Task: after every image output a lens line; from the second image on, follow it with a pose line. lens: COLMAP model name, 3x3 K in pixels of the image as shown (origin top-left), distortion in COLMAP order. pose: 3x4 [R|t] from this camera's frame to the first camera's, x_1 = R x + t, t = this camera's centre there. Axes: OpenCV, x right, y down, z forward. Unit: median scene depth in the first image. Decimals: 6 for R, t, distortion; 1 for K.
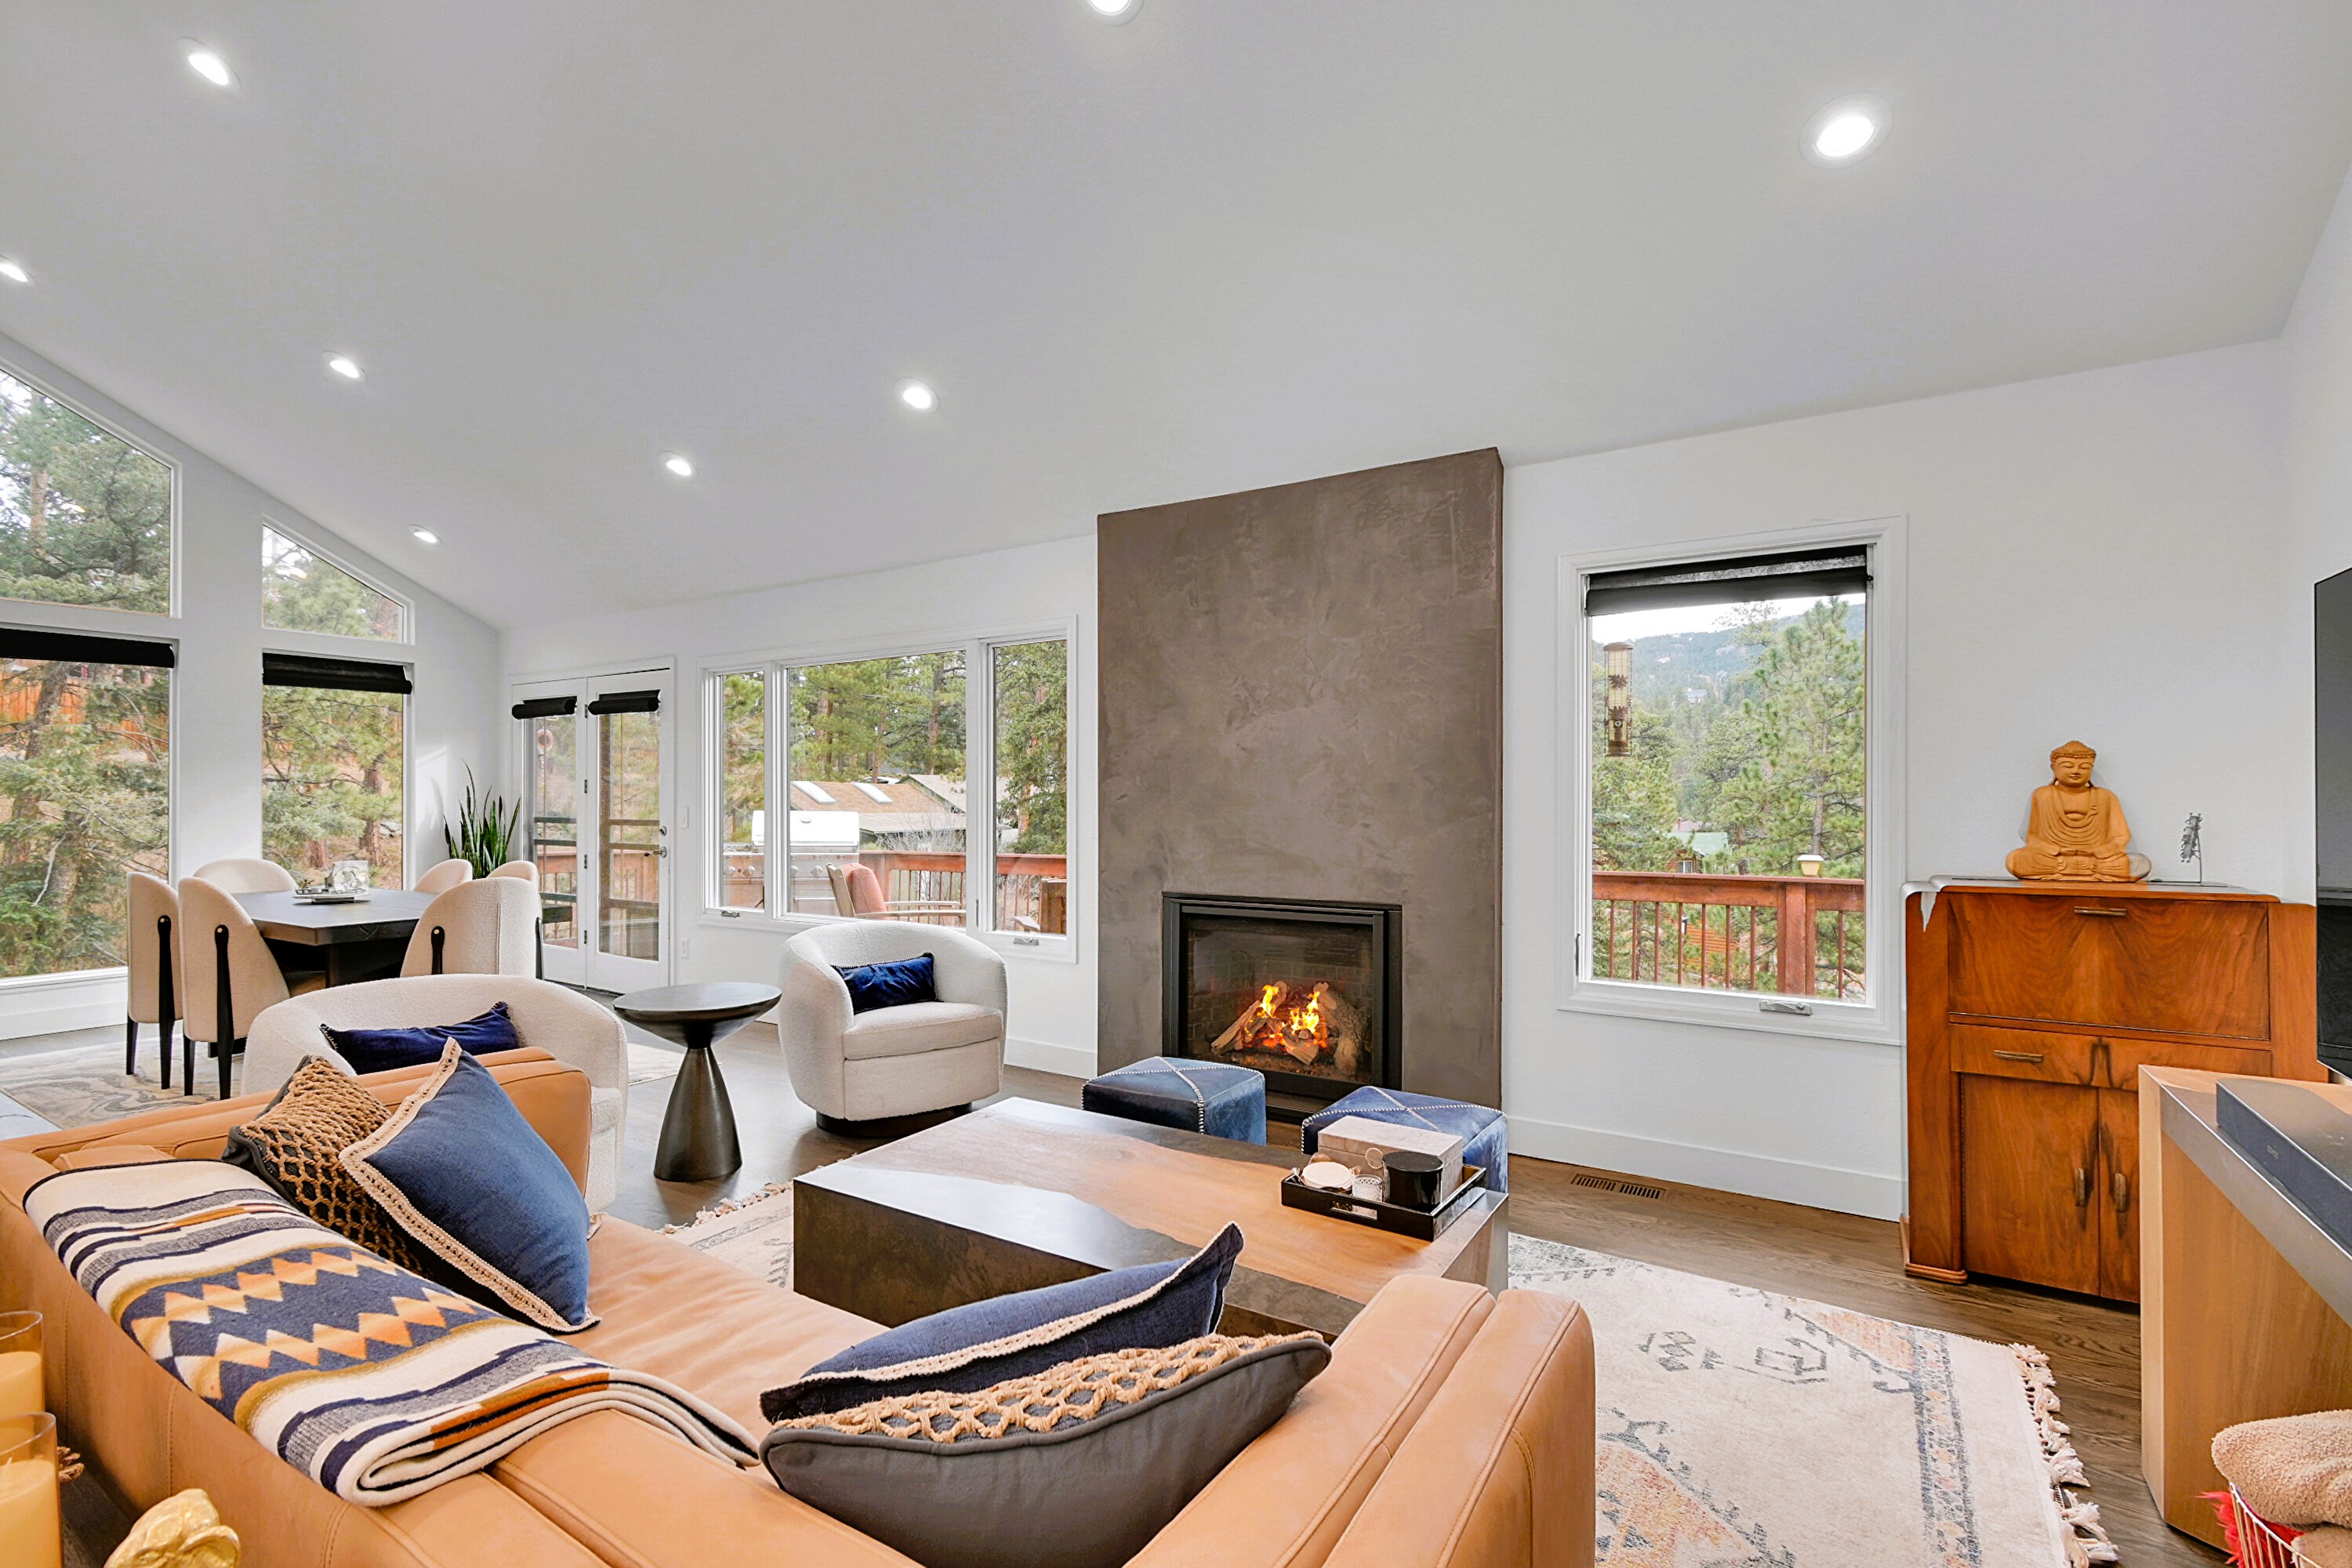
lens RADIAL K [[1055.3, 0, 1156.6], [0, 1055.3, 781.9], [0, 0, 1]] dist [0.009127, -0.001867]
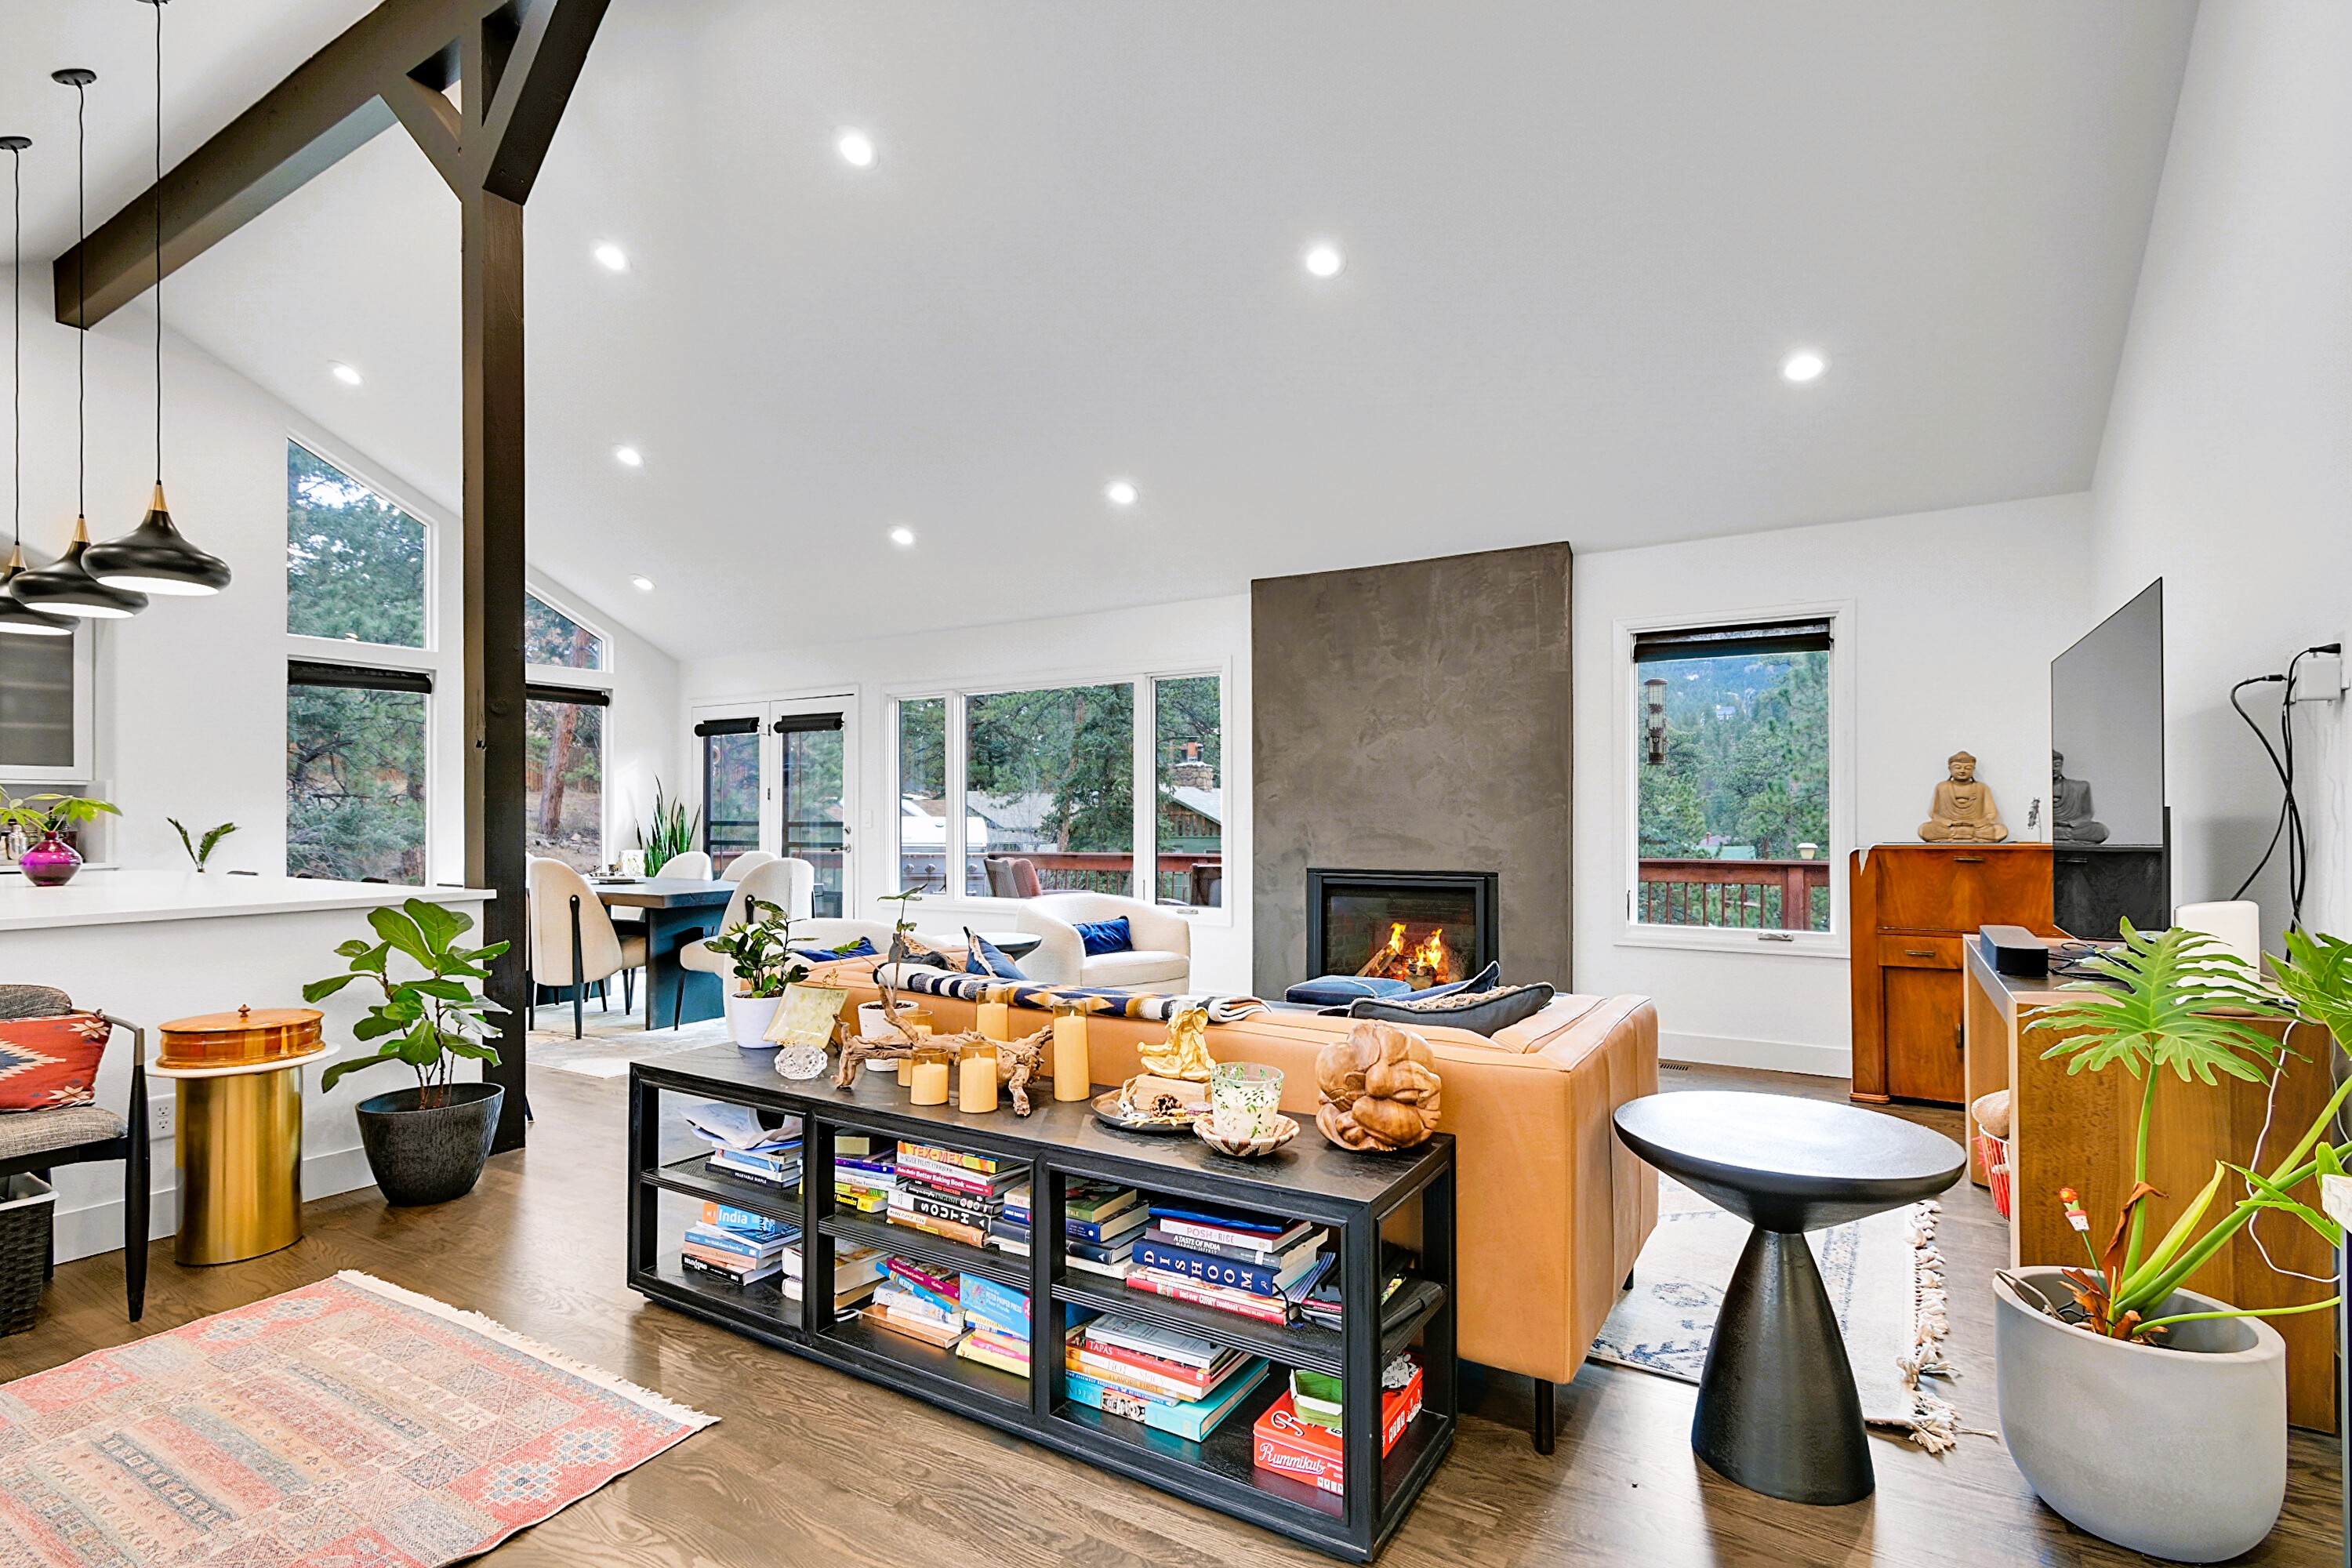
lens RADIAL K [[1089.4, 0, 1157.0], [0, 1089.4, 809.3], [0, 0, 1]] dist [0.006936, 0.000358]
pose [[0.999728, -0.001795, 0.023257, -0.230822], [0.001612, 0.999968, 0.007857, 0.021435], [-0.023271, -0.007817, 0.999699, -0.384994]]
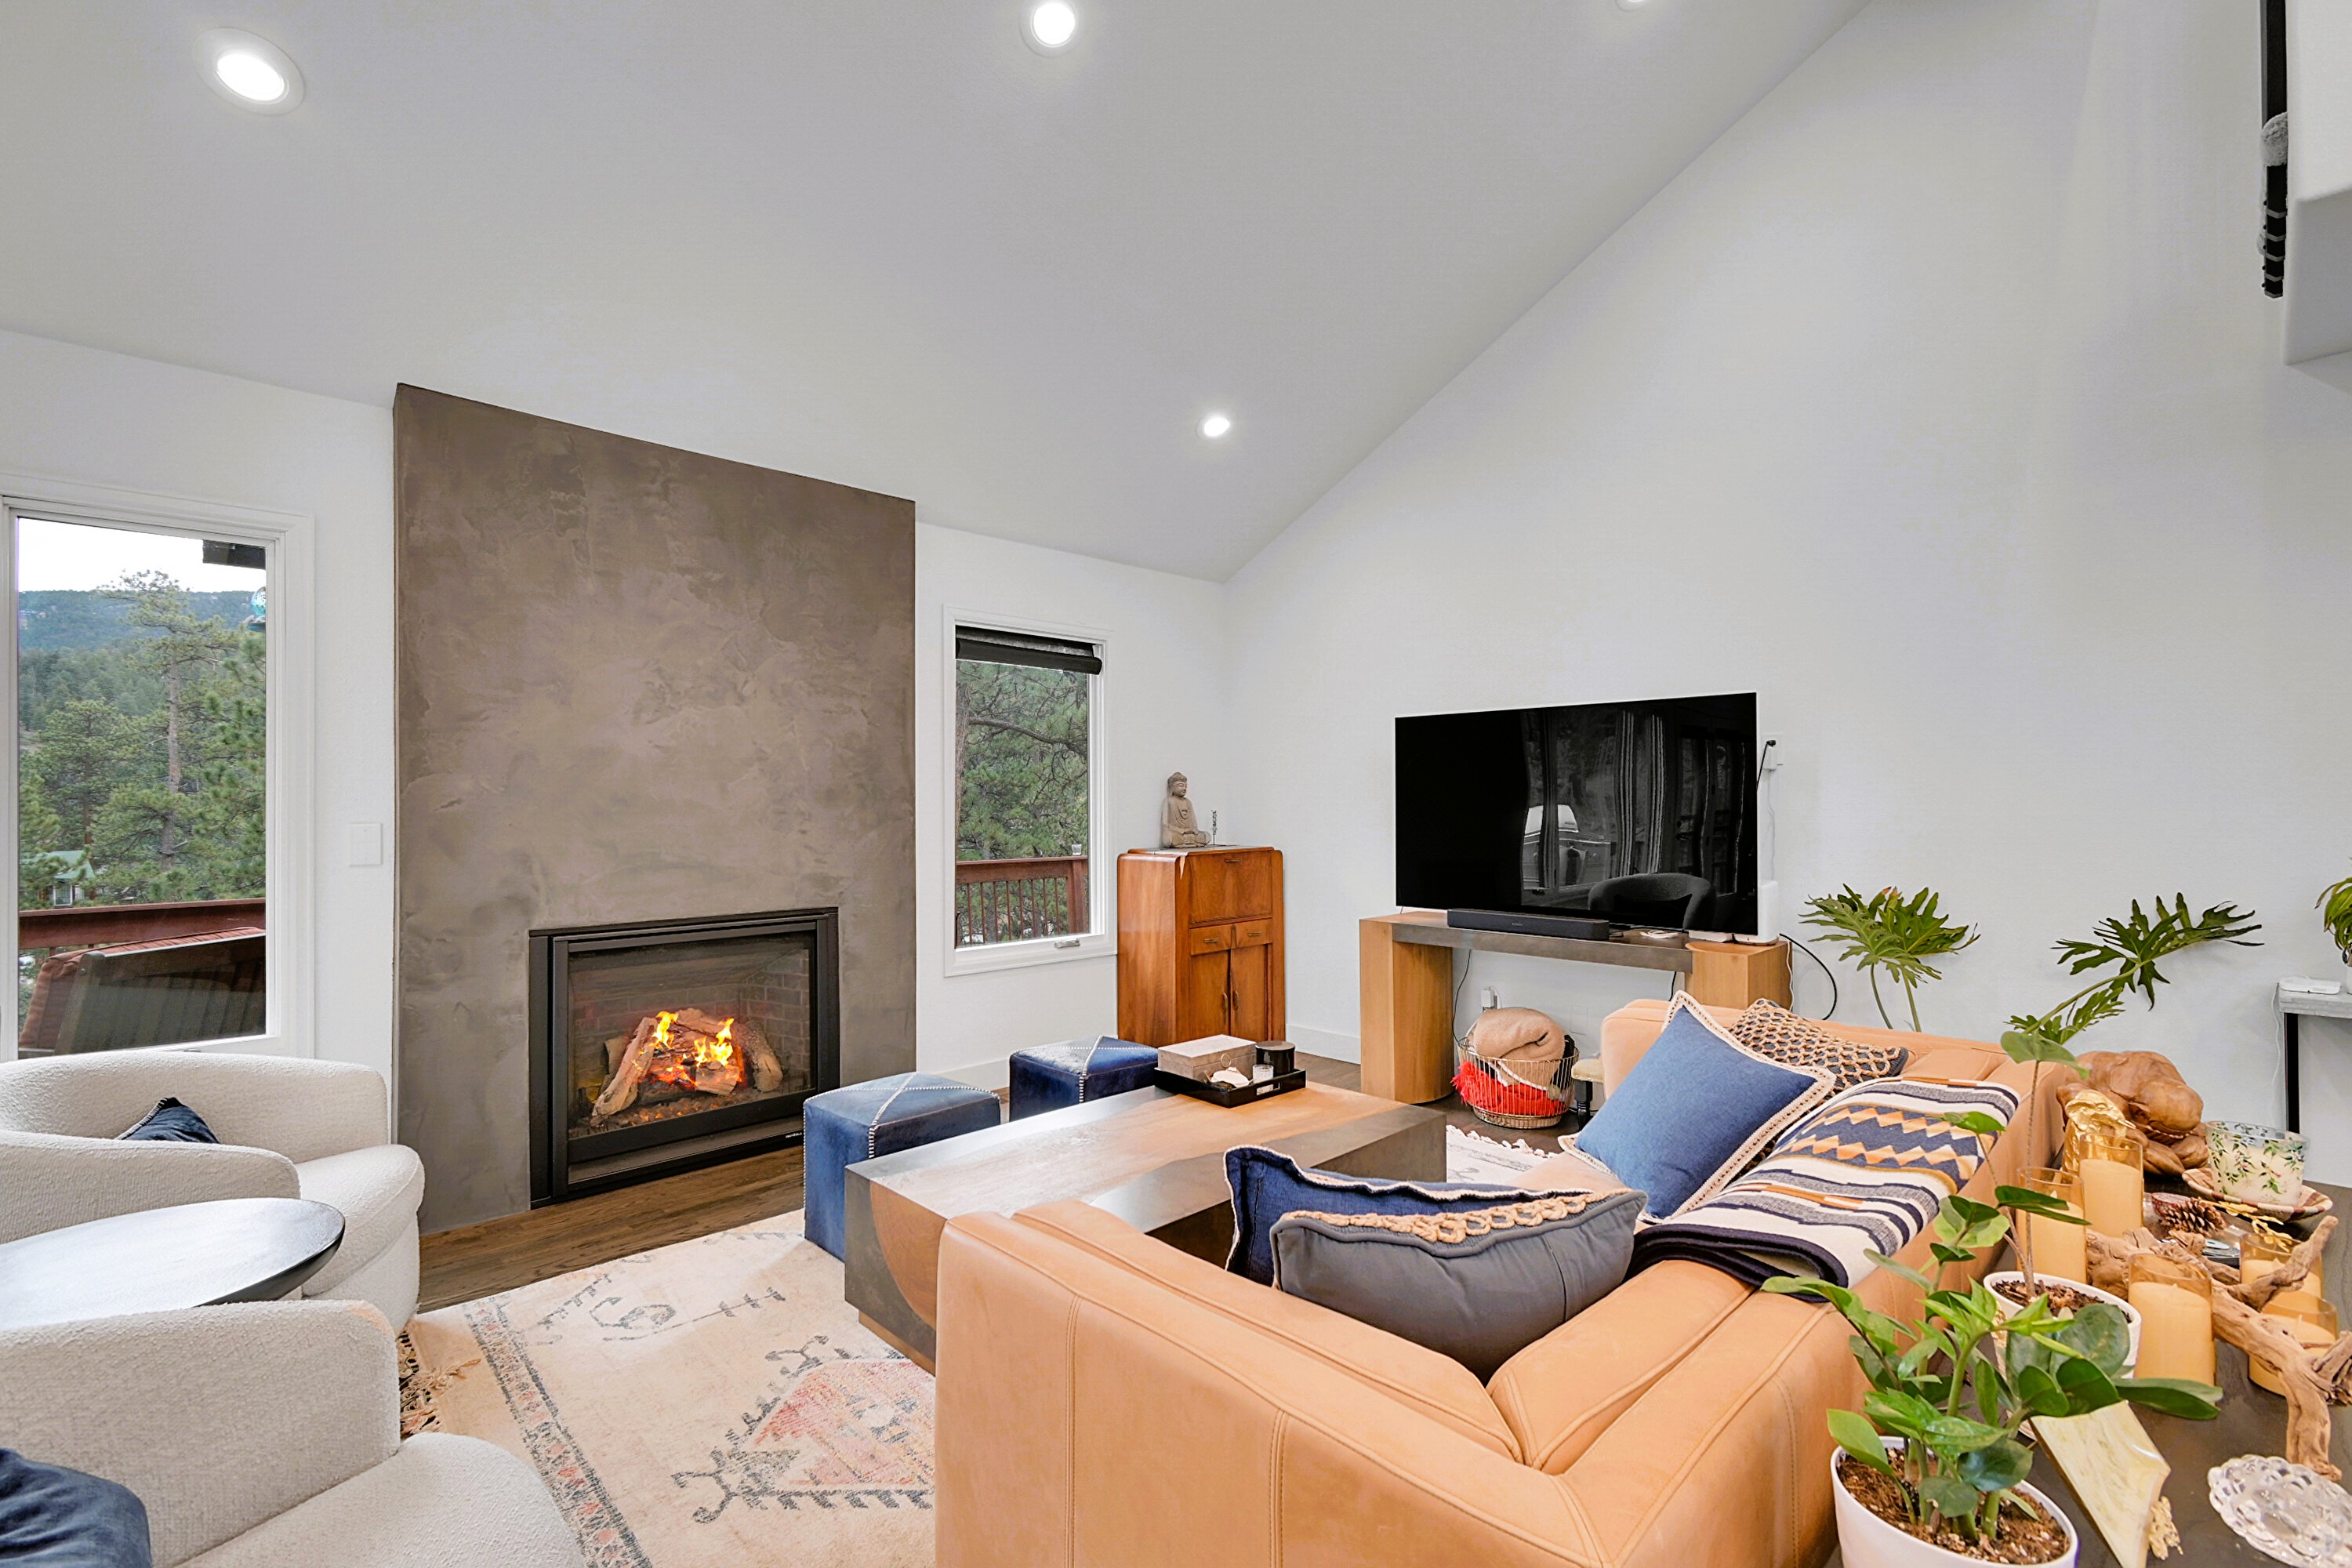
lens RADIAL K [[1055.3, 0, 1188.7], [0, 1055.3, 789.4], [0, 0, 1]] dist [0.009127, -0.001867]
pose [[0.227108, 0.013011, 0.973783, -0.673634], [-0.010696, 0.999884, -0.010865, 0.008043], [-0.973811, -0.007948, 0.227221, 0.405045]]
